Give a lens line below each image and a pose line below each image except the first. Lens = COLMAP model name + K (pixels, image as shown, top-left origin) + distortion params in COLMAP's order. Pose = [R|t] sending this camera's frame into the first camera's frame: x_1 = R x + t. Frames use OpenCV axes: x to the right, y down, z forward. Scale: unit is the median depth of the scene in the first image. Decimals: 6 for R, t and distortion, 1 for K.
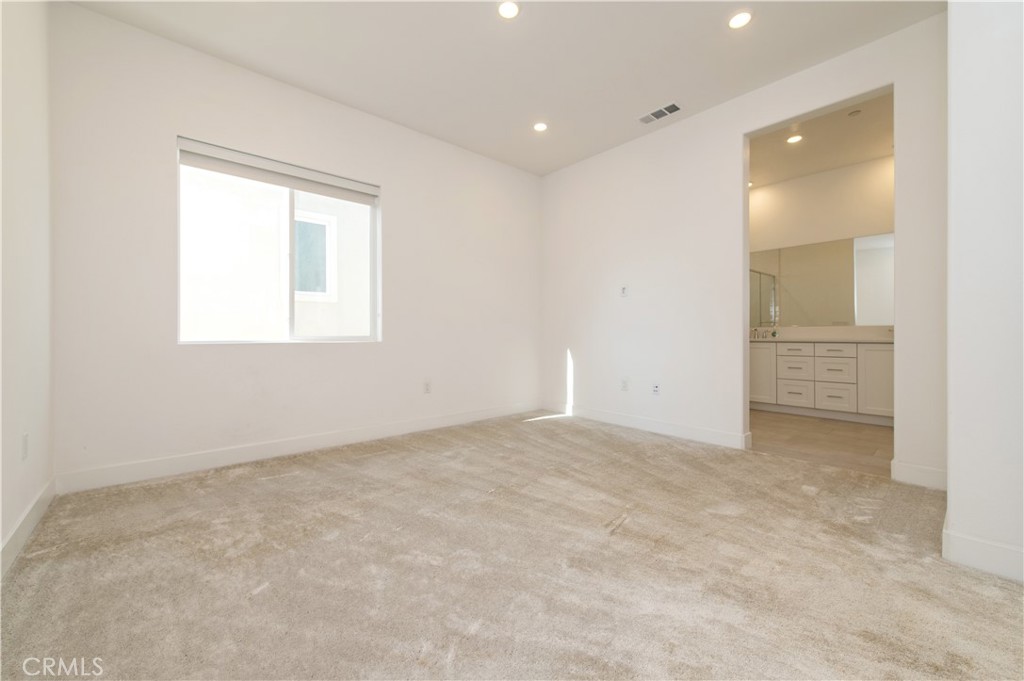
lens RADIAL K [[405.1, 0, 512.1], [0, 405.1, 333.0], [0, 0, 1]] dist [0.012513, -0.000233]
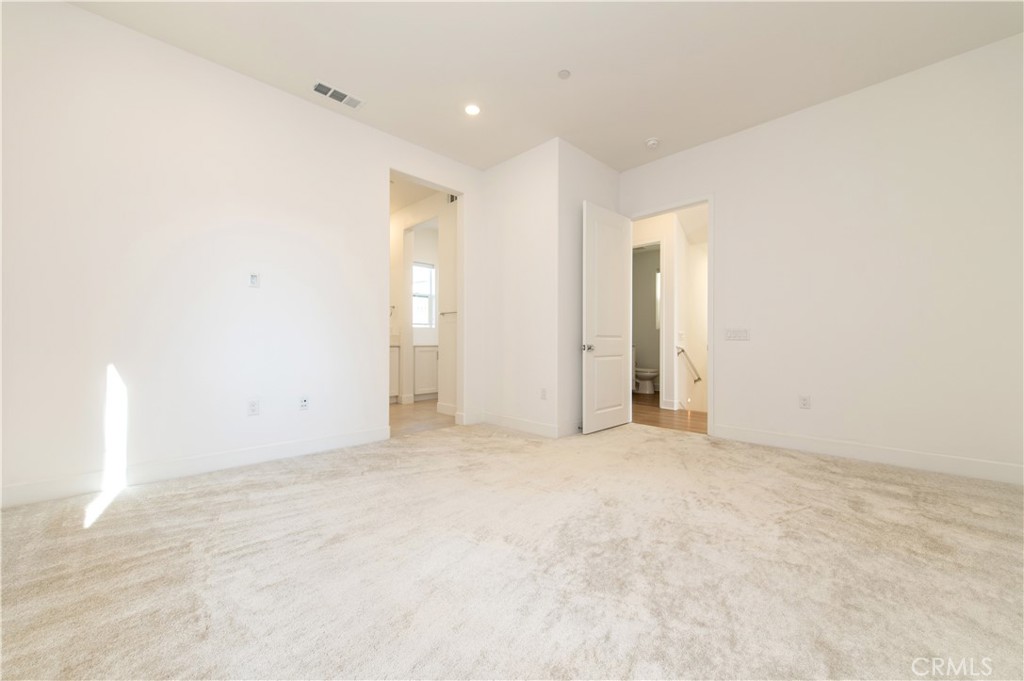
lens RADIAL K [[405.1, 0, 512.1], [0, 405.1, 333.0], [0, 0, 1]] dist [0.012513, -0.000233]
pose [[-0.077859, 0.026818, 0.996604, -0.536348], [-0.004729, 0.999617, -0.027269, 0.013584], [-0.996953, -0.006836, -0.077703, 0.652746]]
